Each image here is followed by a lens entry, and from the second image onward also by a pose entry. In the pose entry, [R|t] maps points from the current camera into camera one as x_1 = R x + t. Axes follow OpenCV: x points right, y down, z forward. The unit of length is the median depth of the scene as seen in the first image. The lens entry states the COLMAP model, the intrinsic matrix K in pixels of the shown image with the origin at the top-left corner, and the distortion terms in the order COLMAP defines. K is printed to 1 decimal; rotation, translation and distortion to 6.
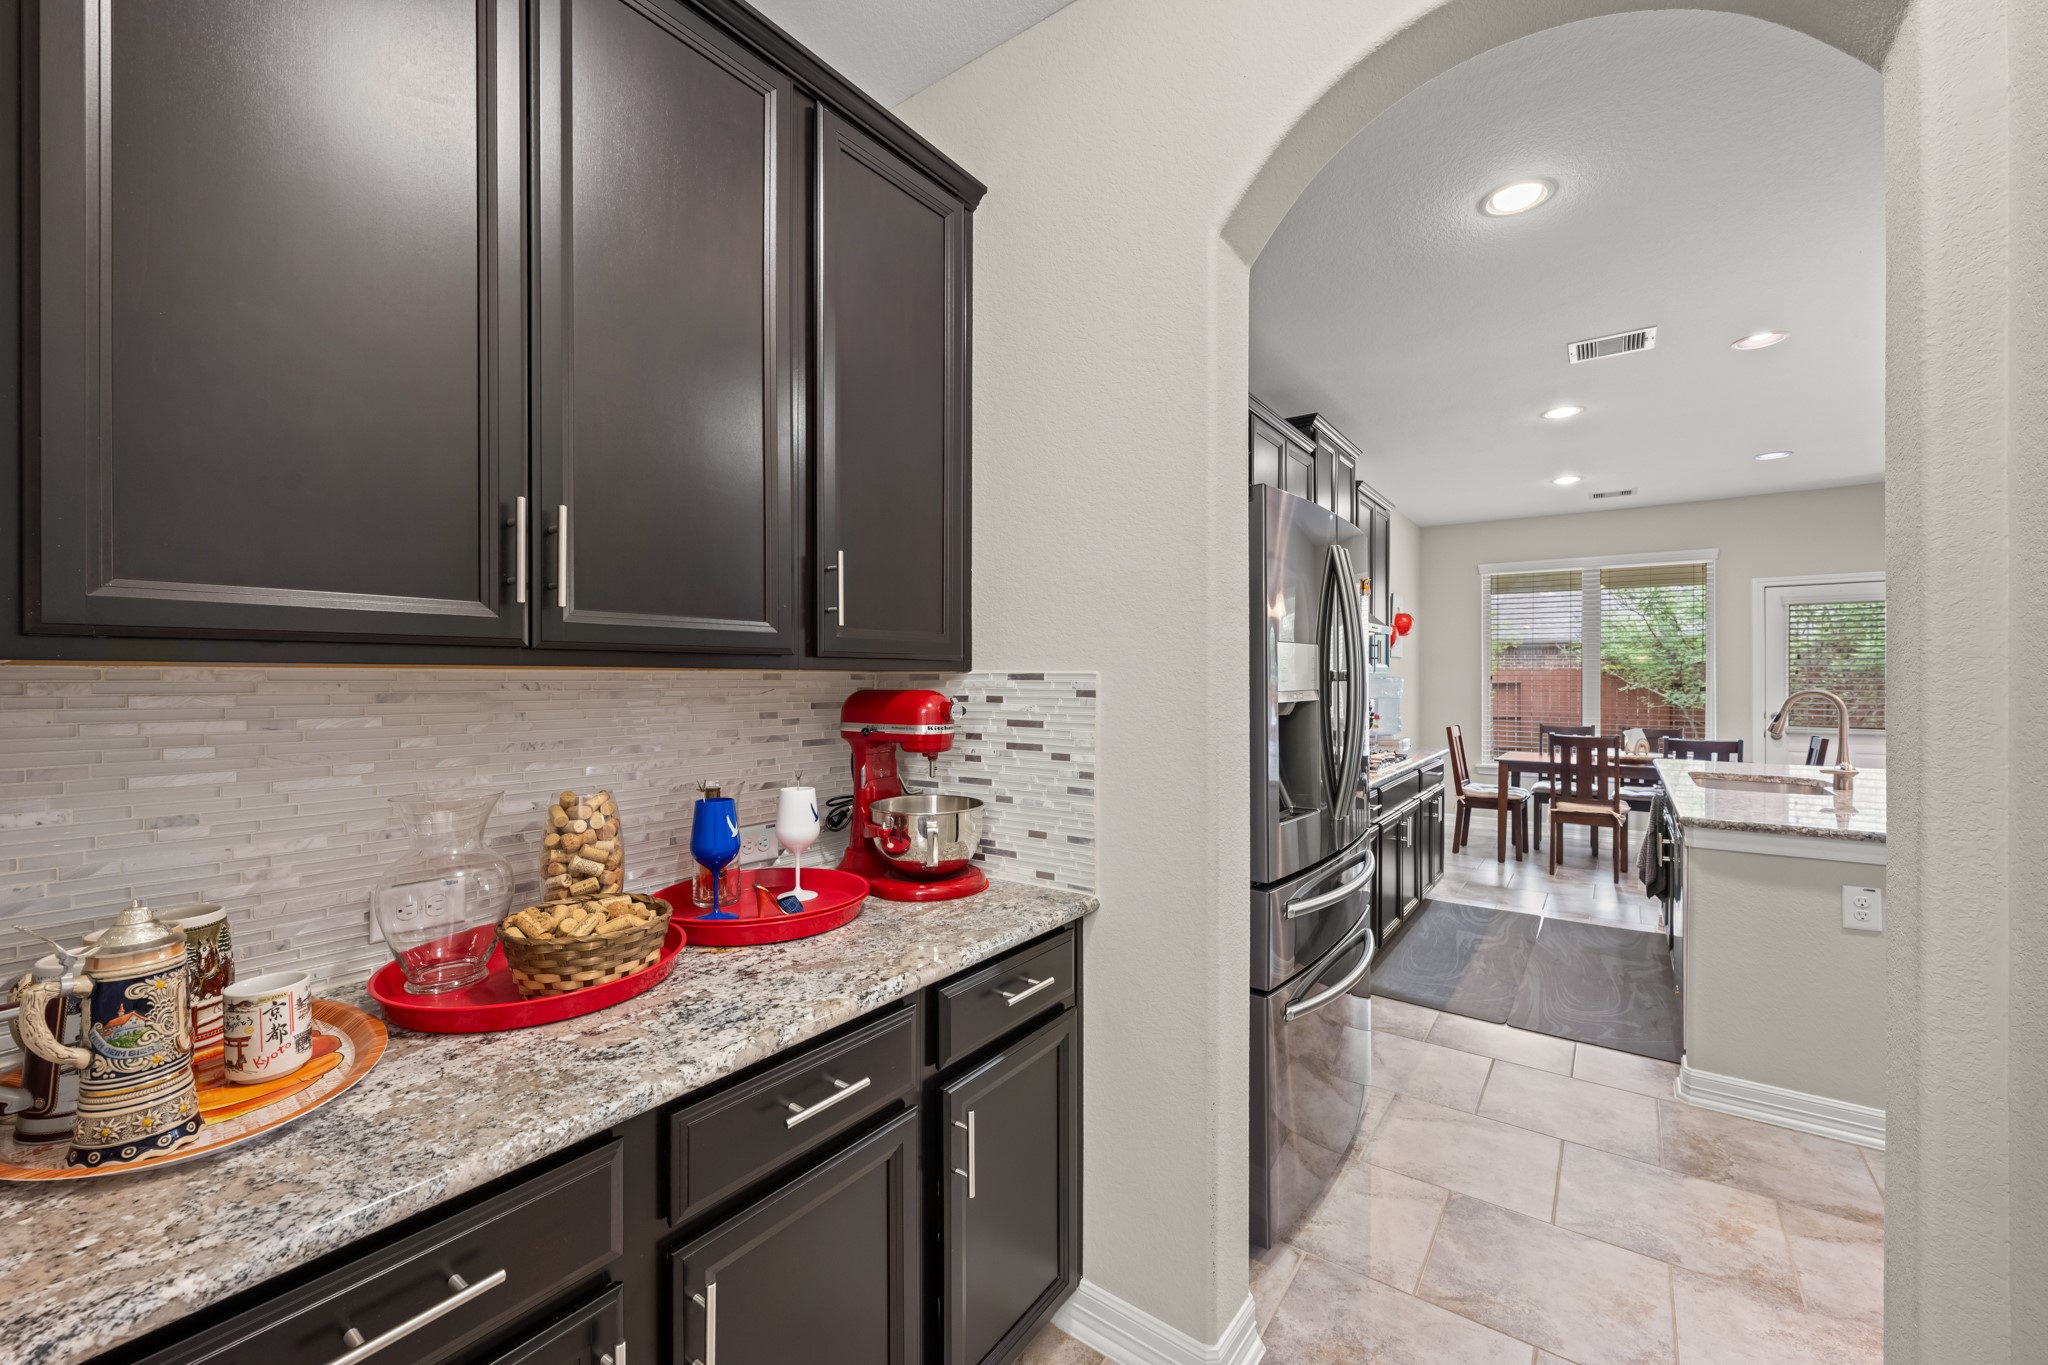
lens RADIAL K [[815.0, 0, 1023.6], [0, 815.0, 679.6], [0, 0, 1]] dist [-0.001216, -0.000313]
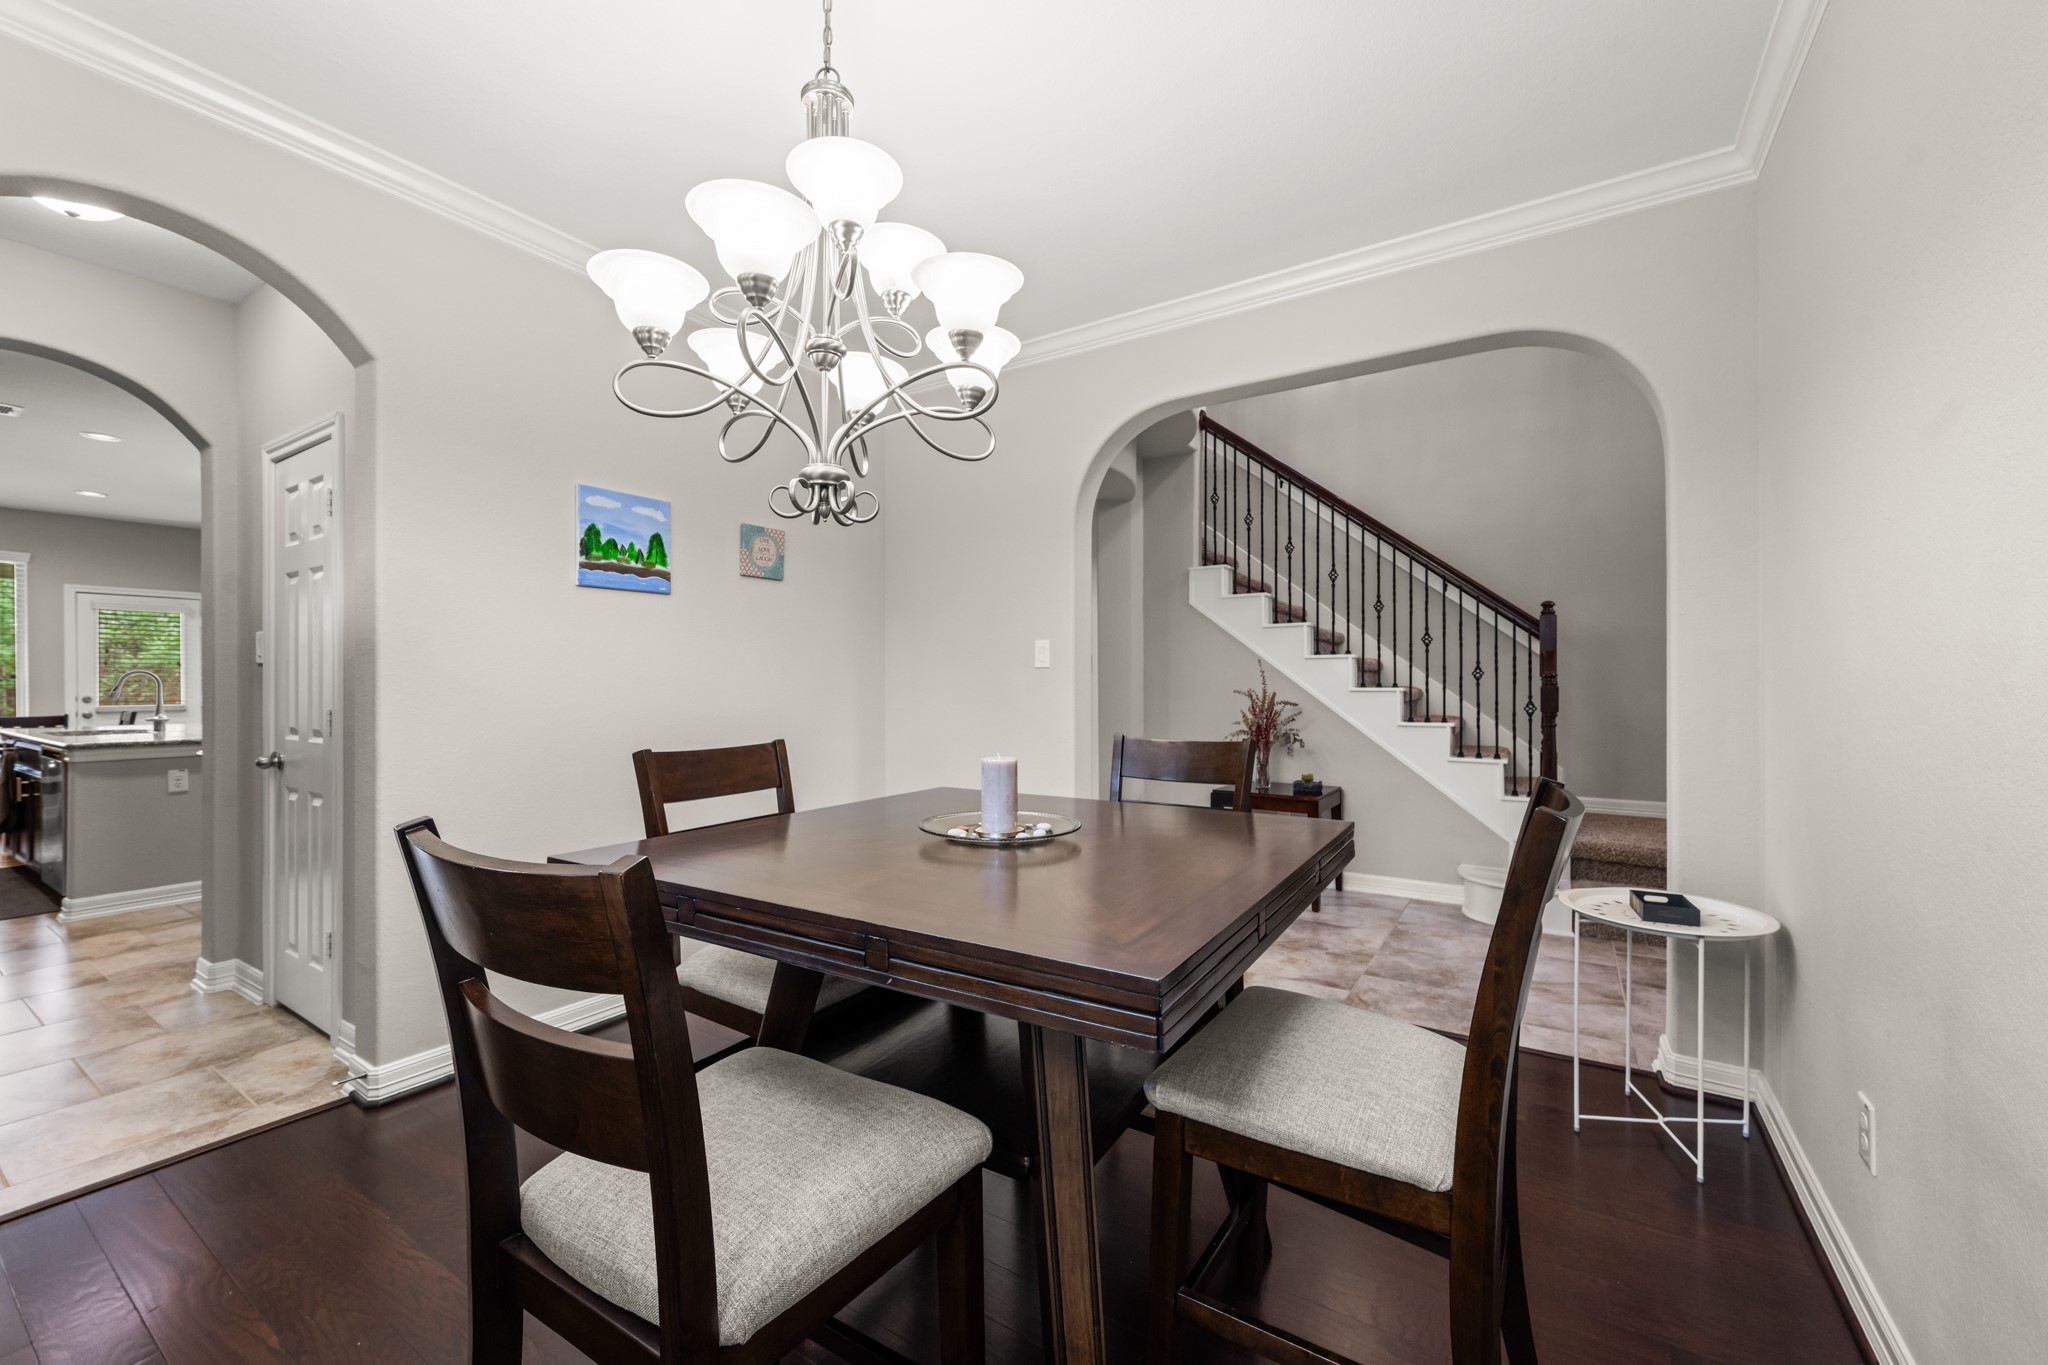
lens RADIAL K [[815.0, 0, 1026.5], [0, 815.0, 680.3], [0, 0, 1]] dist [-0.001216, -0.000313]
pose [[-0.065117, 0.001082, 0.997877, -0.933686], [0.000338, 0.999999, -0.001063, 0.044488], [-0.997878, 0.000269, -0.065117, -0.802083]]
